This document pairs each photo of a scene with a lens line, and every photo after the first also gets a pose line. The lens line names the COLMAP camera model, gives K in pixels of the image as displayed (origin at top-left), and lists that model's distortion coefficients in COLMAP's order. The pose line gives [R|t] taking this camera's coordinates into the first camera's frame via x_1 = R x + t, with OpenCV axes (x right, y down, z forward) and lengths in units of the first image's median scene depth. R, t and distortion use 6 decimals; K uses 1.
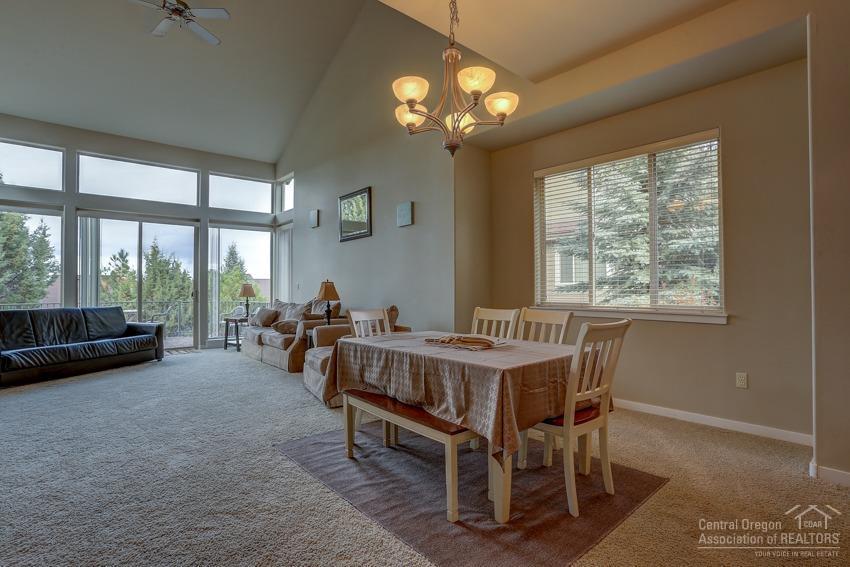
lens RADIAL K [[452.0, 0, 452.6], [0, 452.0, 283.1], [0, 0, 1]] dist [-0.003807, -0.000123]
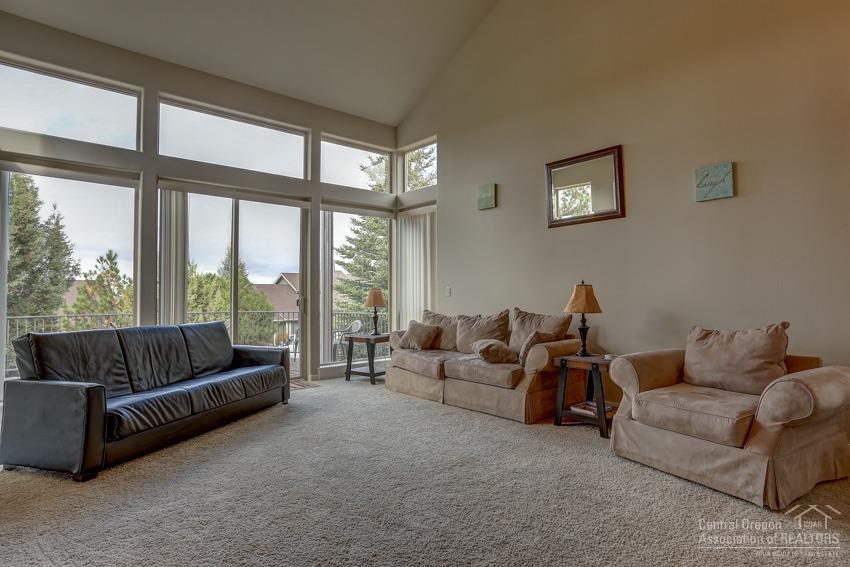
lens RADIAL K [[458.0, 0, 425.2], [0, 458.0, 280.5], [0, 0, 1]] dist [-0.037847, 0.000351]
pose [[0.998610, -0.000954, 0.052706, -0.429147], [0.001978, 0.999810, -0.019377, 0.003570], [-0.052678, 0.019454, 0.998422, 0.279498]]
